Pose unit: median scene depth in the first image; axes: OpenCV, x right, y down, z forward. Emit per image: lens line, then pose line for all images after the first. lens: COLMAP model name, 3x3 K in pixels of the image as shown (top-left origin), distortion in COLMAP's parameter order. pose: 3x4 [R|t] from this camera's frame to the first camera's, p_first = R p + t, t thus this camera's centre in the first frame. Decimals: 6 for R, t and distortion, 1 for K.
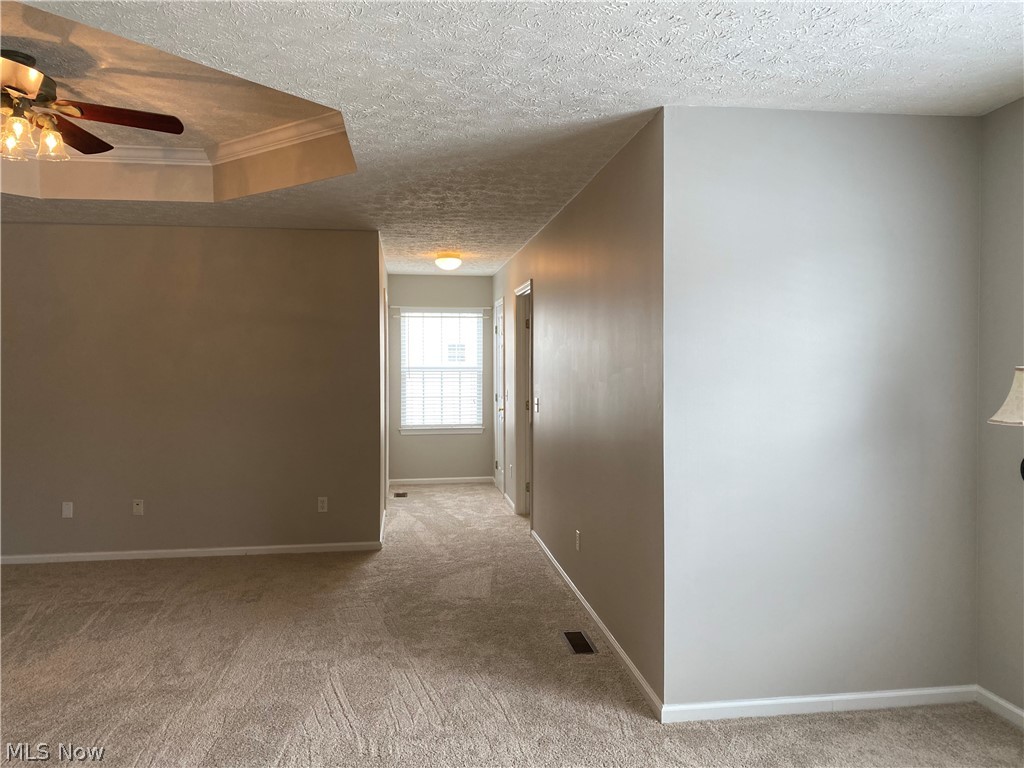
lens RADIAL K [[773.2, 0, 537.3], [0, 773.2, 377.4], [0, 0, 1]] dist [0.034000, -0.047072]
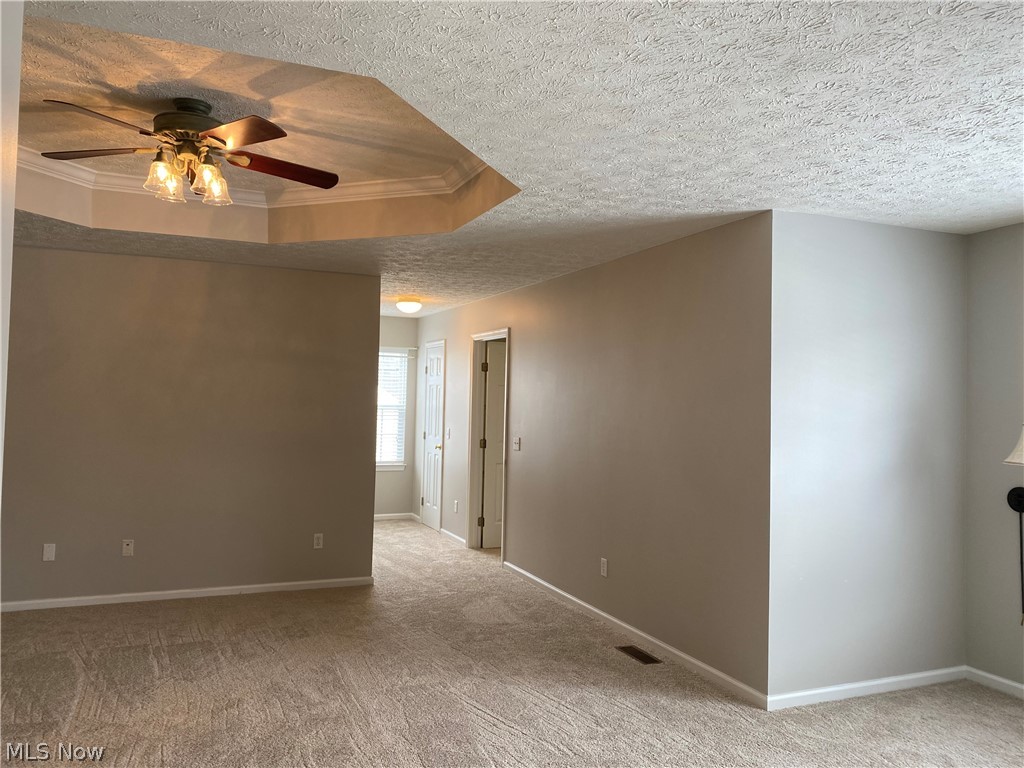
lens RADIAL K [[773.2, 0, 518.2], [0, 773.2, 376.1], [0, 0, 1]] dist [0.034000, -0.047072]
pose [[0.968232, 0.031757, 0.248030, -0.281532], [-0.019489, 0.998469, -0.051761, -0.003483], [-0.249294, 0.045283, 0.967369, -0.052872]]
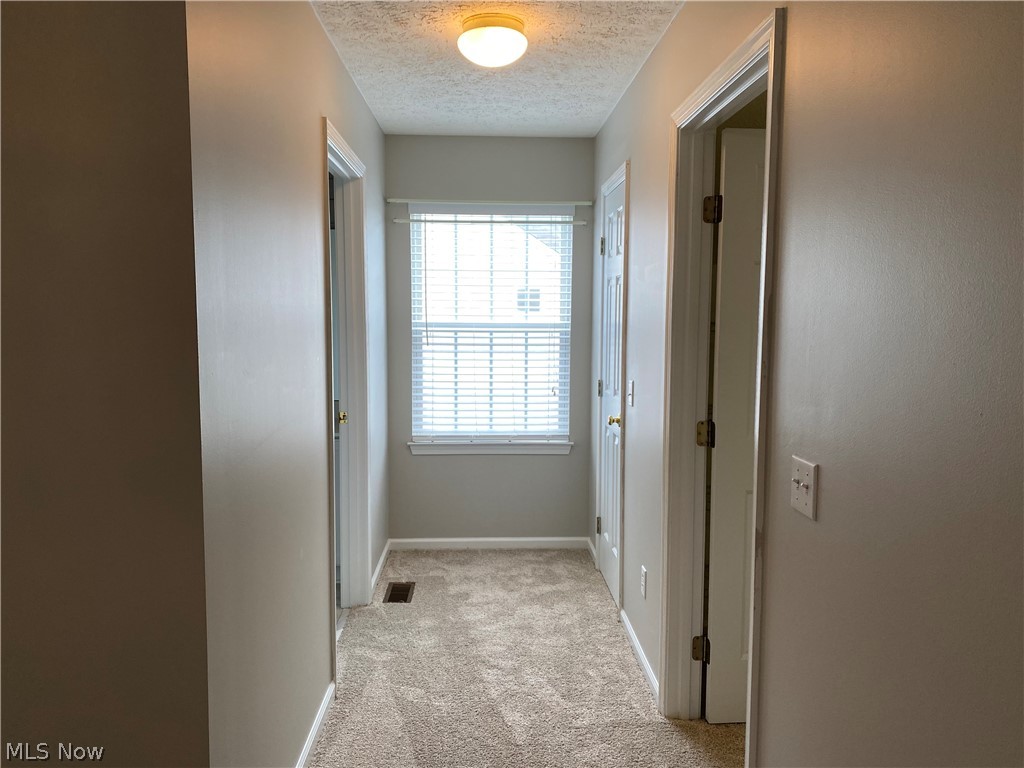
lens RADIAL K [[773.2, 0, 521.4], [0, 773.2, 382.1], [0, 0, 1]] dist [0.034000, -0.047072]
pose [[0.993099, 0.018767, -0.115770, -0.068306], [-0.010391, 0.997312, 0.072534, -0.018002], [0.116820, -0.070831, 0.990624, 0.765704]]
